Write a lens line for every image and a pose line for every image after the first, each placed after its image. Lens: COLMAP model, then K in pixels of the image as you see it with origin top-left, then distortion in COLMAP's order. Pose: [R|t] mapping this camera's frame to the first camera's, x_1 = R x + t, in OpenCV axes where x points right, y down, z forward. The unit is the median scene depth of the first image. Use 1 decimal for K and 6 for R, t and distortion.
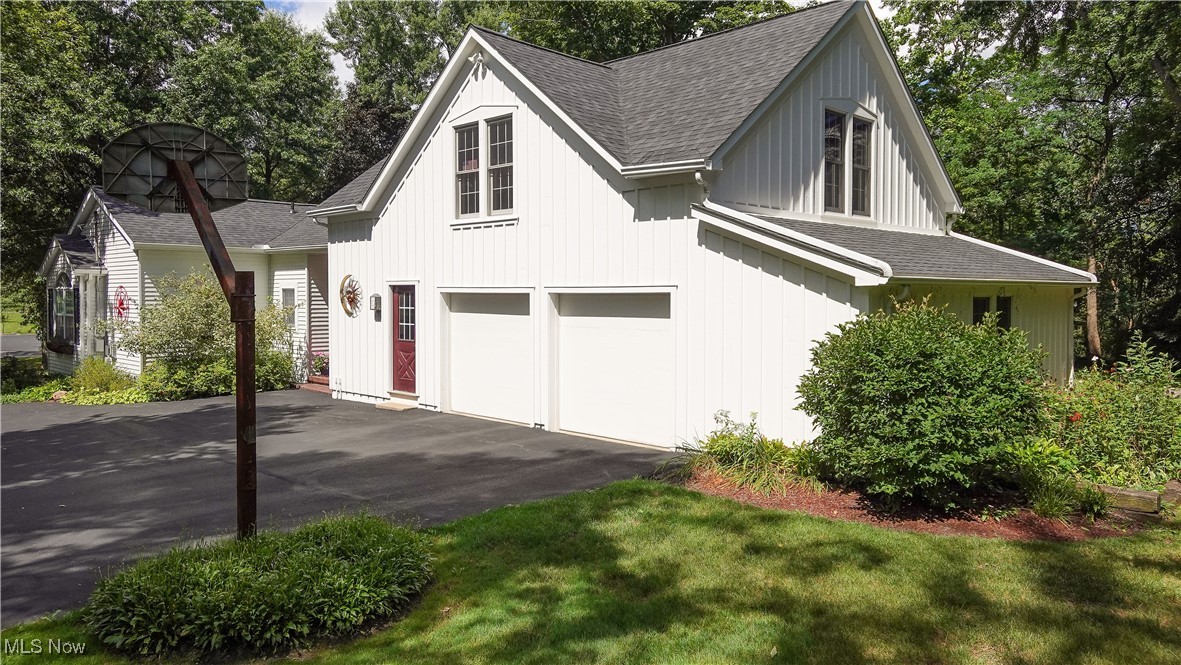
lens RADIAL K [[873.1, 0, 590.5], [0, 873.1, 332.5], [0, 0, 1]] dist [0.003313, 0.000716]
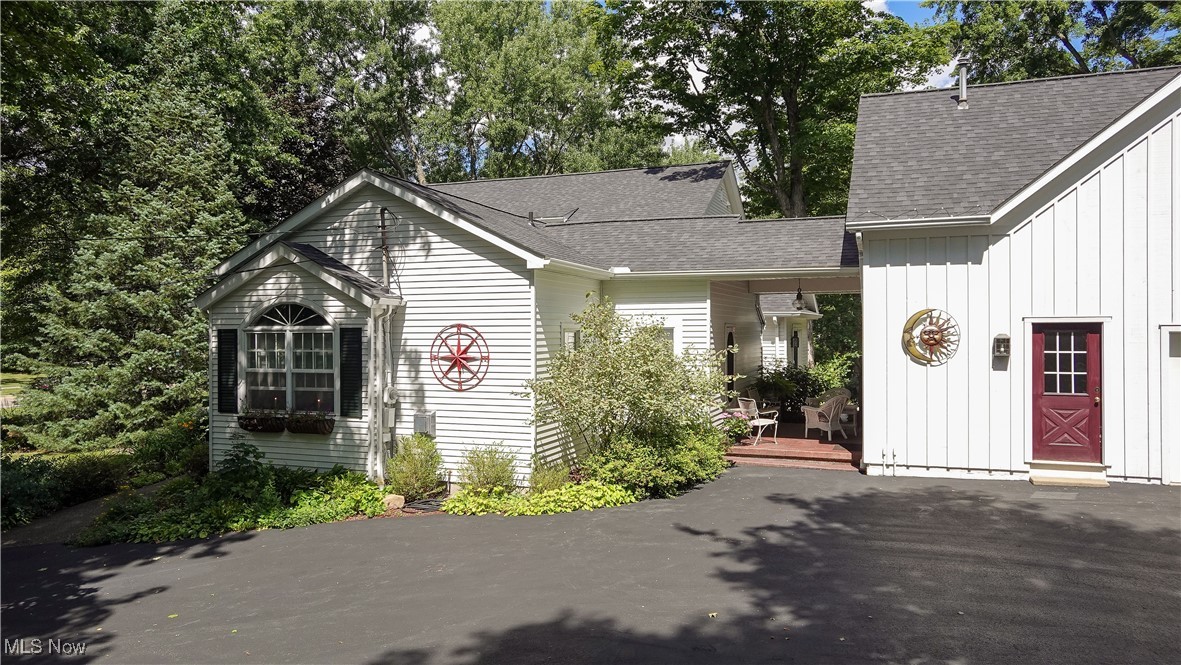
lens RADIAL K [[873.1, 0, 590.5], [0, 873.1, 332.5], [0, 0, 1]] dist [0.003313, 0.000716]
pose [[0.913882, -0.005986, 0.405935, -0.918885], [0.023553, 0.998989, -0.038294, -0.025863], [-0.405295, 0.044558, 0.913099, 0.470323]]
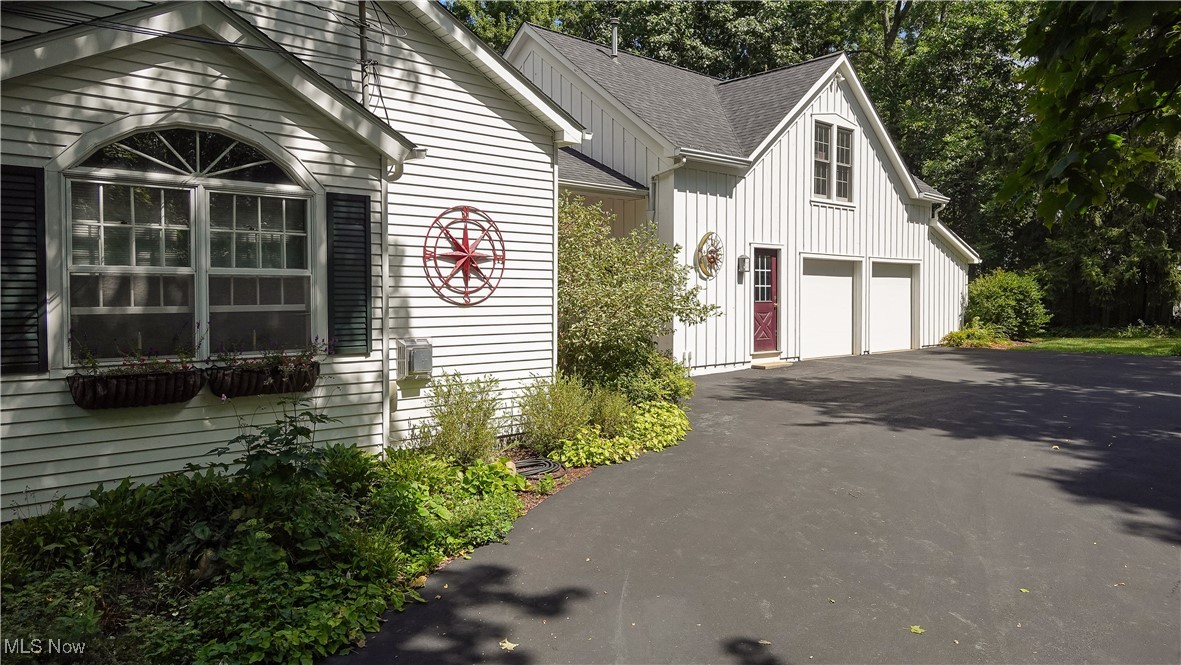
lens RADIAL K [[873.1, 0, 590.5], [0, 873.1, 332.5], [0, 0, 1]] dist [0.003313, 0.000716]
pose [[-0.003227, -0.042949, 0.999072, -1.266834], [0.044428, 0.998085, 0.043050, -0.008159], [-0.999007, 0.044525, -0.001313, 1.223587]]
